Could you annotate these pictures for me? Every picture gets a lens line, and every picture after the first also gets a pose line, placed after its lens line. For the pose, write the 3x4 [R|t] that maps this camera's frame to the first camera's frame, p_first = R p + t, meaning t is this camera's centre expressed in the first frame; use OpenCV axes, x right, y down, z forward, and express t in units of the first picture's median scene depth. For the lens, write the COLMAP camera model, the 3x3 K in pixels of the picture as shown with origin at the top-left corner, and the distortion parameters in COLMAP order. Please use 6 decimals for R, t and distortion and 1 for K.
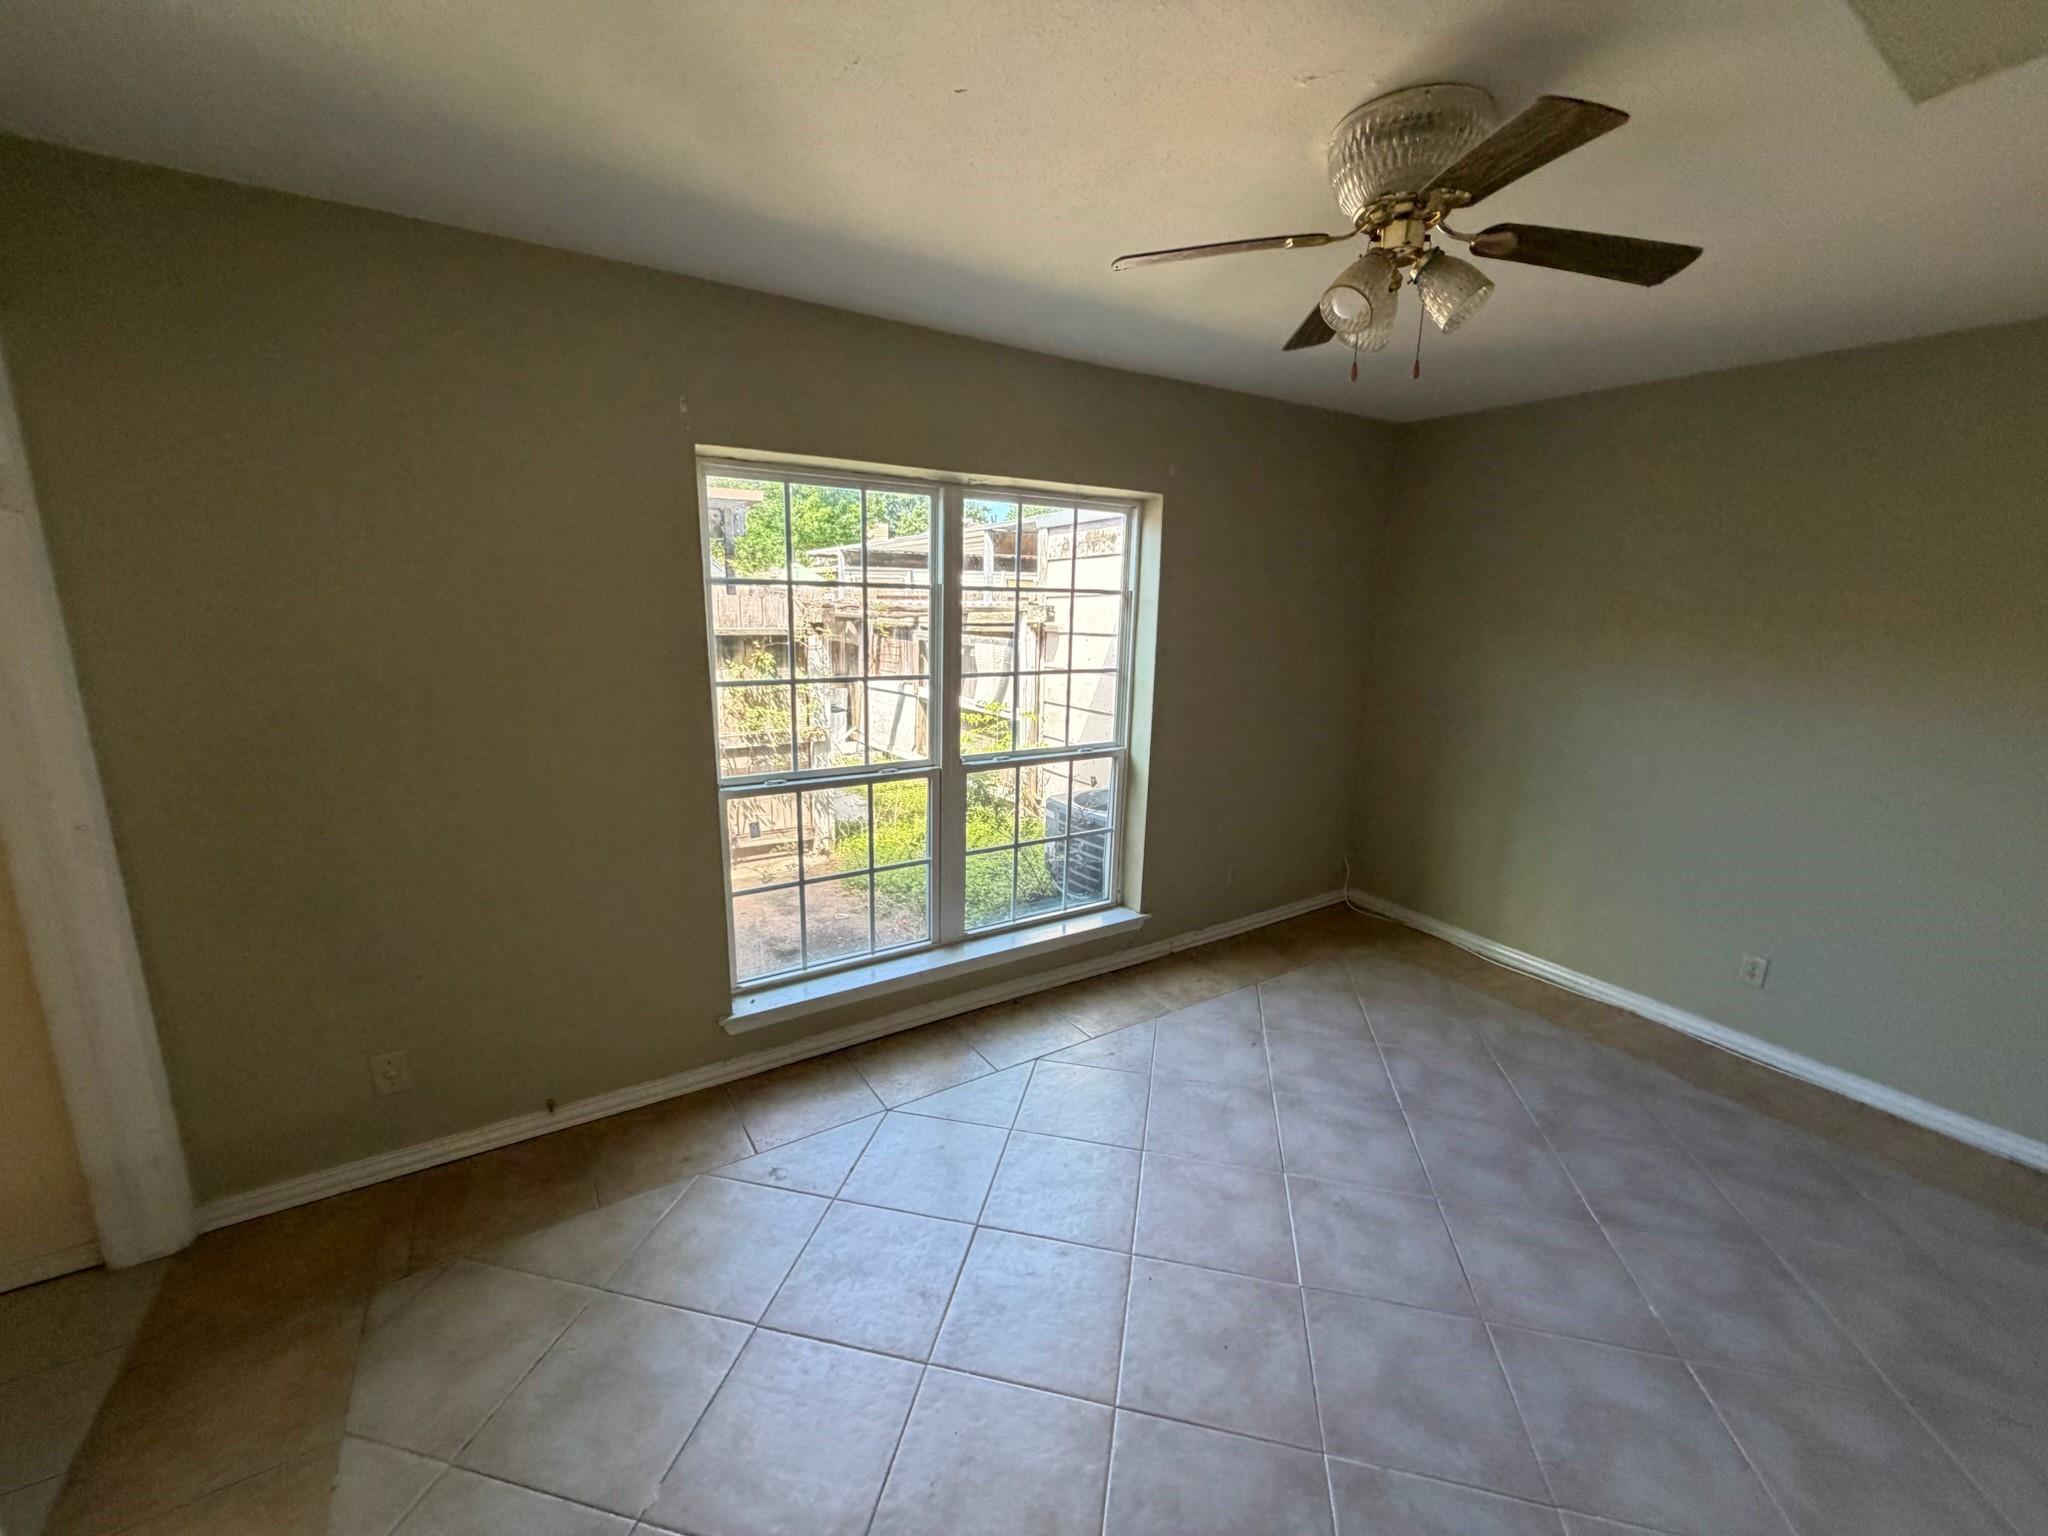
lens RADIAL K [[807.8, 0, 1010.9], [0, 807.8, 772.0], [0, 0, 1]] dist [-0.002674, -0.000006]
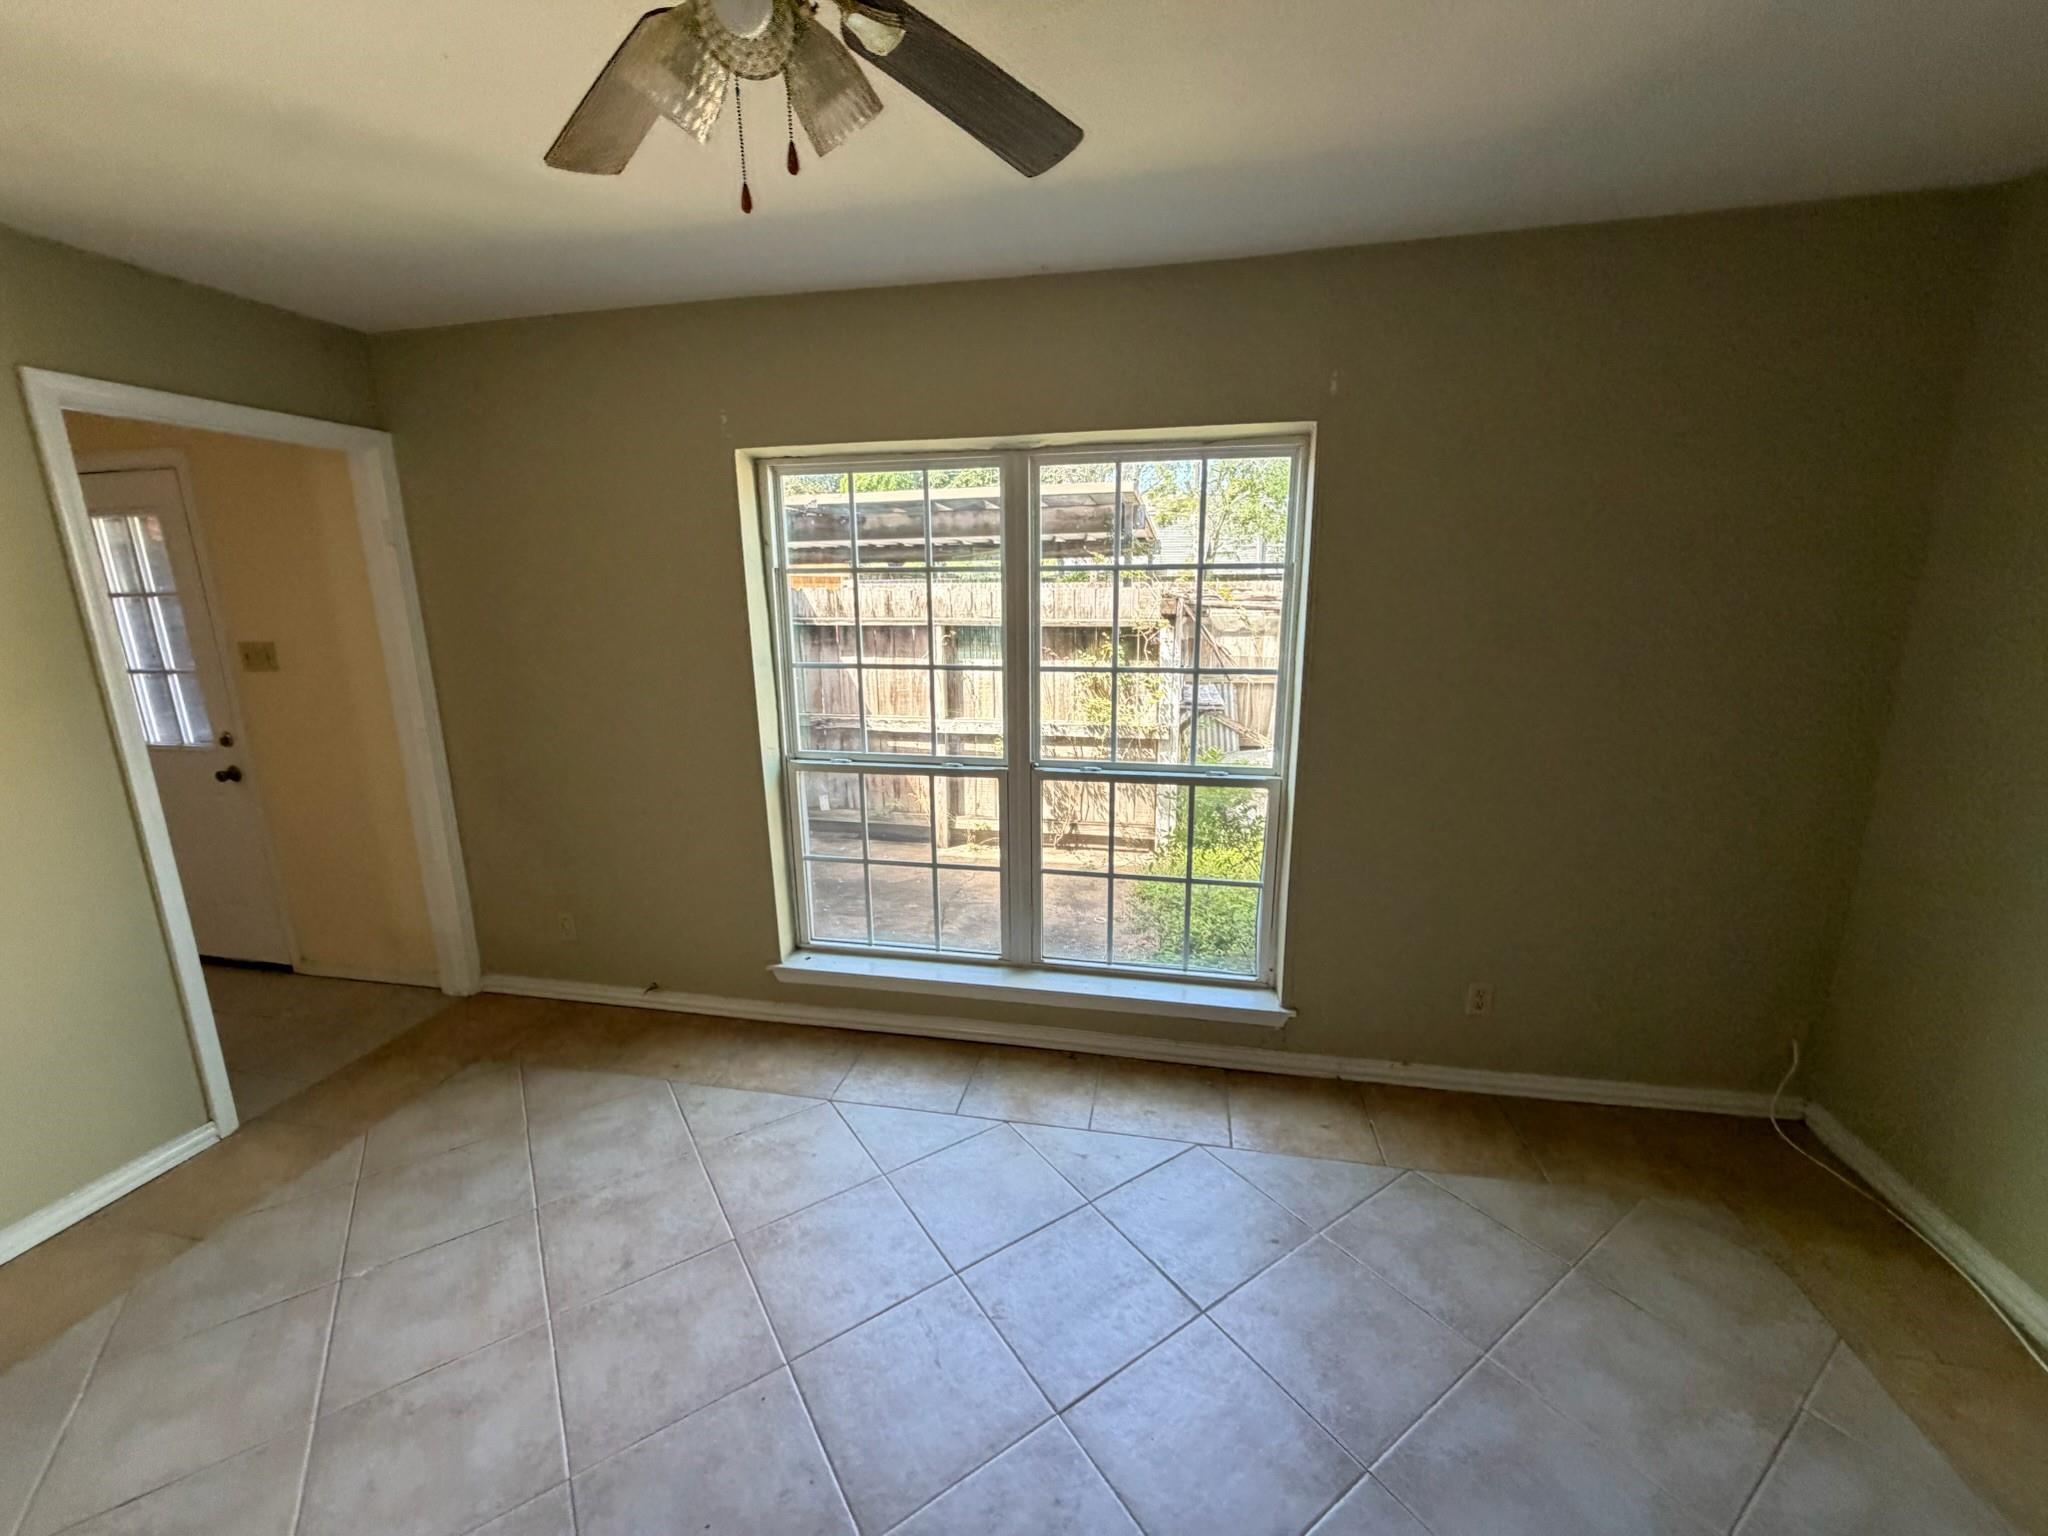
lens RADIAL K [[818.9, 0, 1020.5], [0, 818.9, 769.9], [0, 0, 1]] dist [-0.000272, 0.000546]
pose [[0.724206, 0.130730, -0.677079, 0.550944], [-0.121725, 0.990683, 0.061083, -0.064118], [0.678755, 0.038181, 0.733371, 0.342813]]
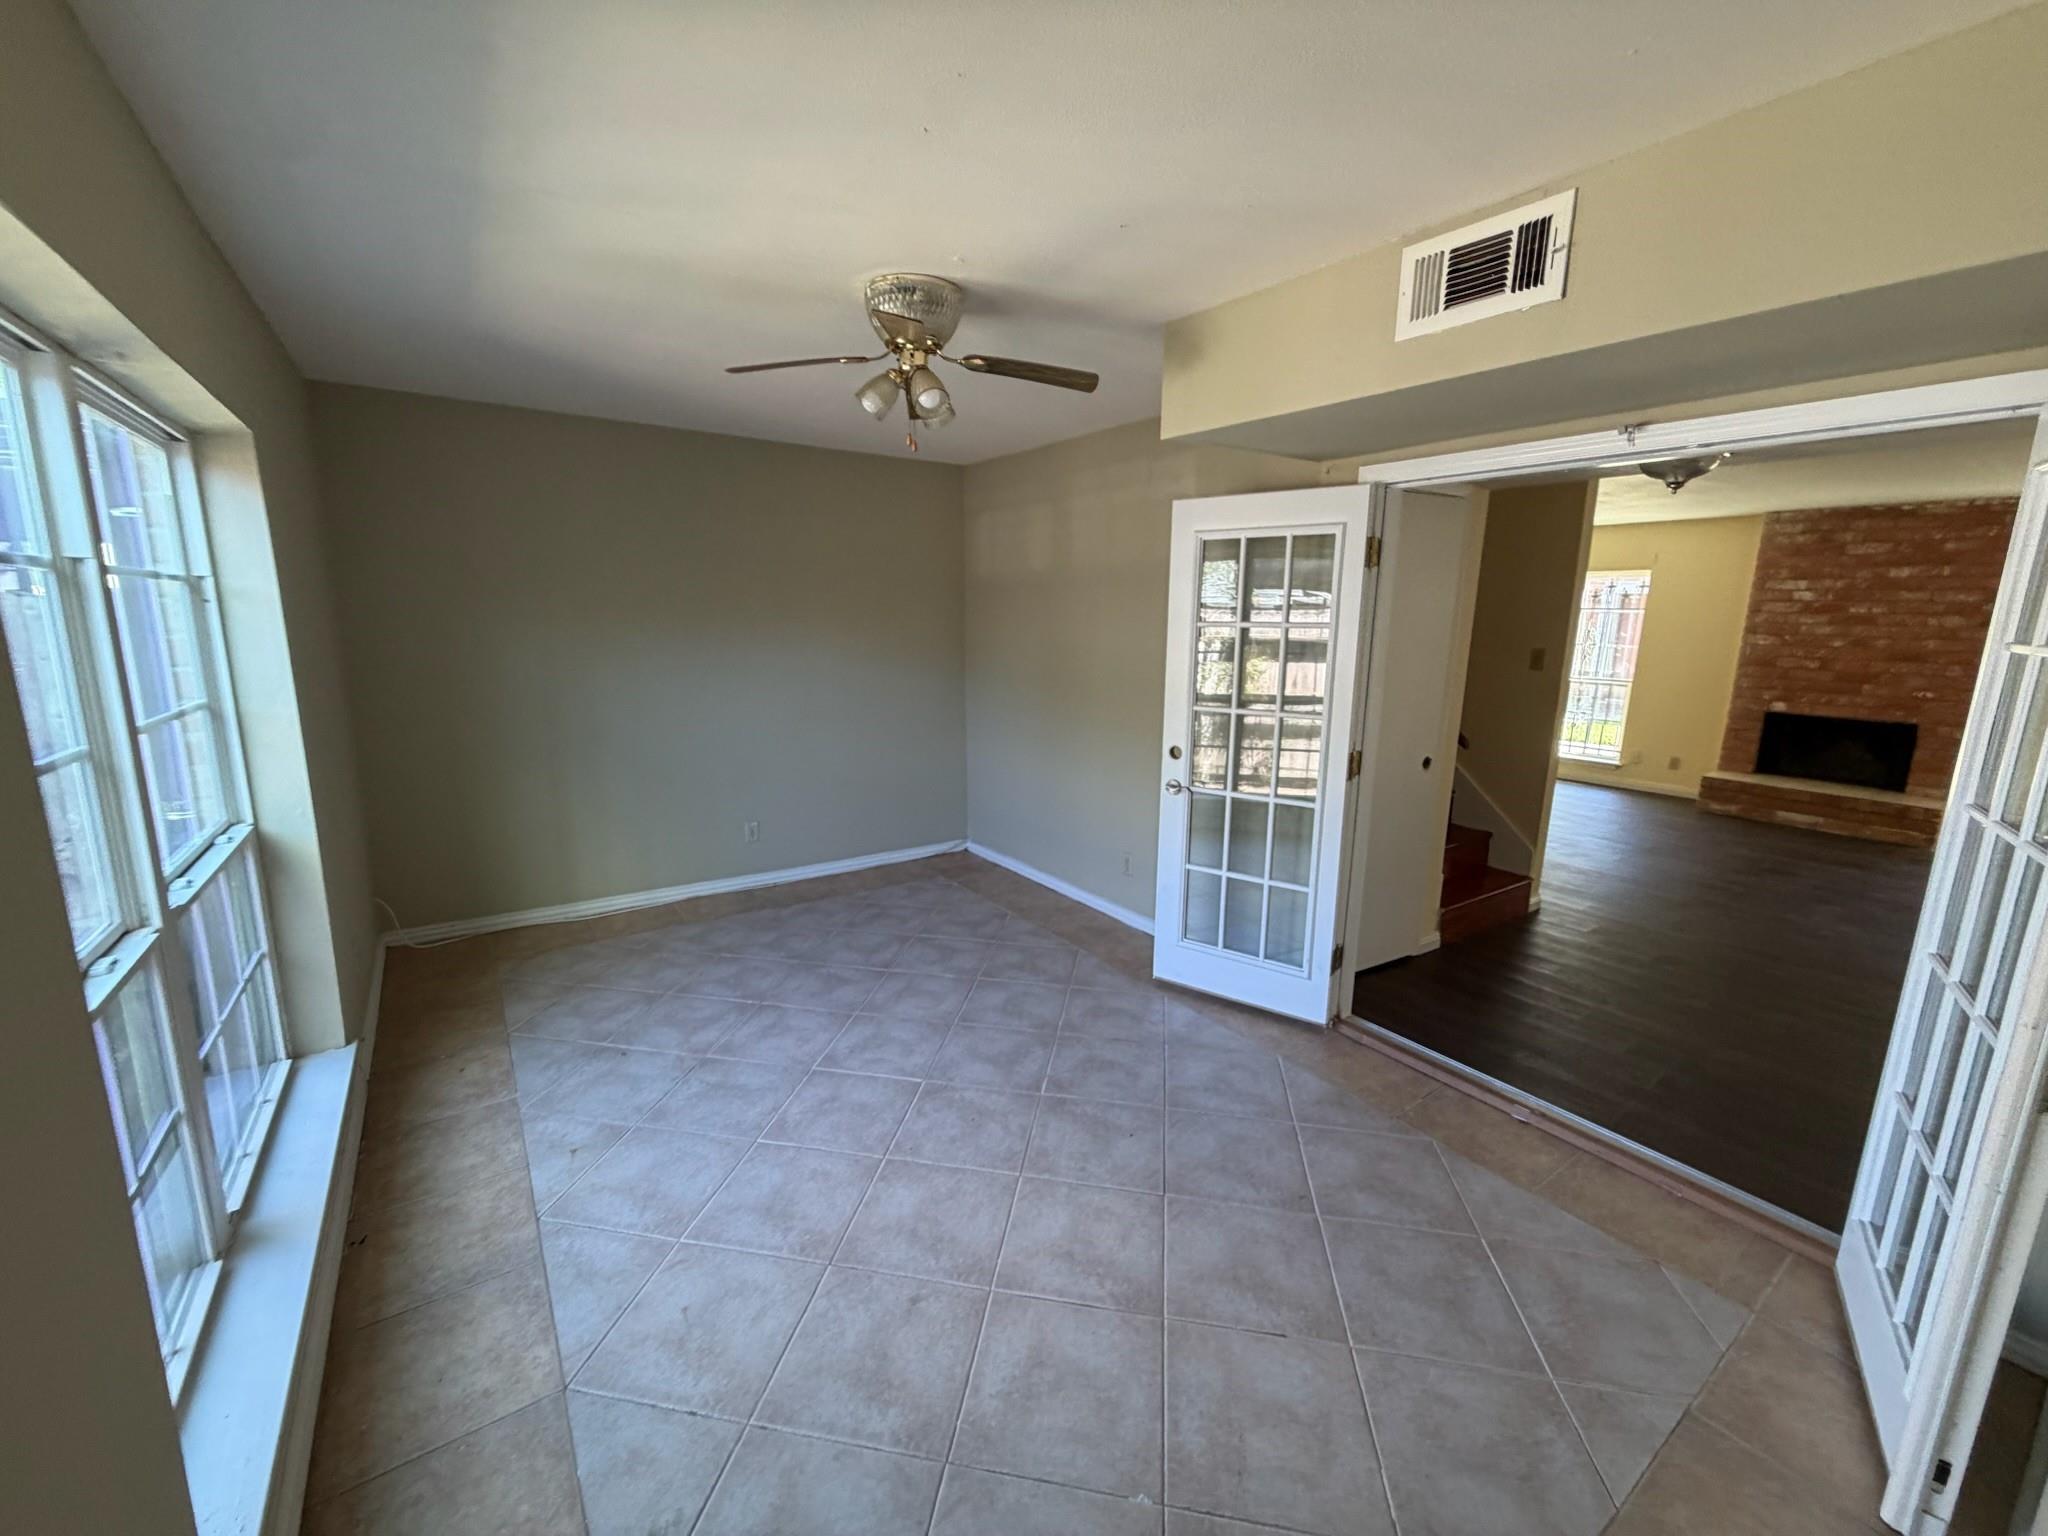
lens RADIAL K [[818.9, 0, 1020.5], [0, 818.9, 769.9], [0, 0, 1]] dist [-0.000272, 0.000546]
pose [[-0.045004, -0.213493, 0.975907, -0.598205], [0.200675, 0.955052, 0.218185, -0.105576], [-0.978624, 0.205659, -0.000139, 0.460855]]
